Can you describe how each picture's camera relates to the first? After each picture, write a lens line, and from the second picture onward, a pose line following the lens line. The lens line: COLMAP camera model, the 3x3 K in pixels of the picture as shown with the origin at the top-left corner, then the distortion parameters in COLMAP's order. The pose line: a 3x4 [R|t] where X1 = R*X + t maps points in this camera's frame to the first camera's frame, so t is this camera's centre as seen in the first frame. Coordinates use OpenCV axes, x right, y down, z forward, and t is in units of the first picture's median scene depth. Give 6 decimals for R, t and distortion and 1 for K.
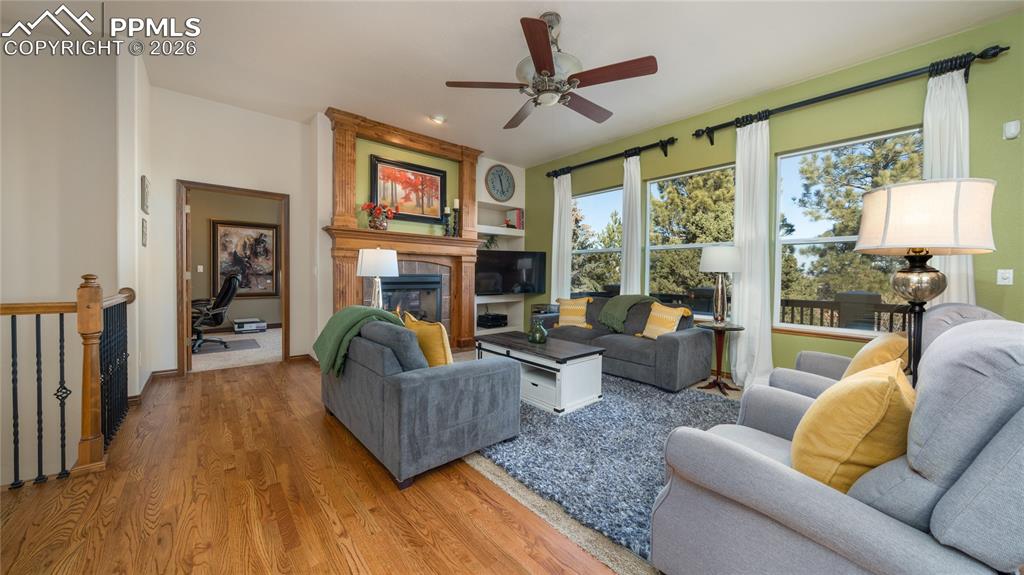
lens RADIAL K [[352.4, 0, 511.0], [0, 352.4, 279.4], [0, 0, 1]] dist [-0.008413, 0.000388]
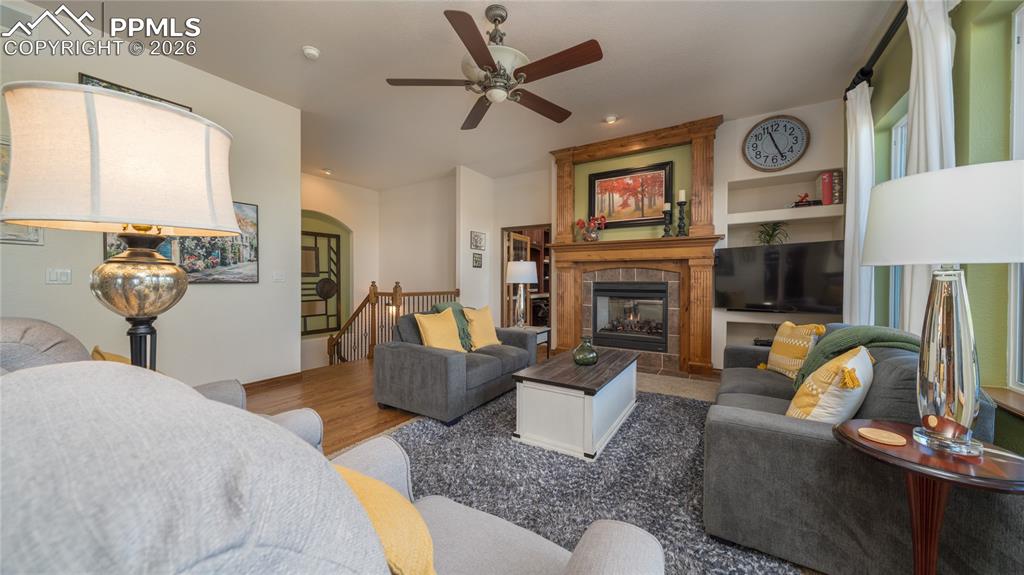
lens RADIAL K [[352.4, 0, 511.7], [0, 352.4, 282.5], [0, 0, 1]] dist [-0.008413, 0.000388]
pose [[0.287668, -0.006139, -0.957710, 0.543607], [-0.013685, 0.999851, -0.010519, 0.001819], [0.957632, 0.016132, 0.287541, 0.406732]]
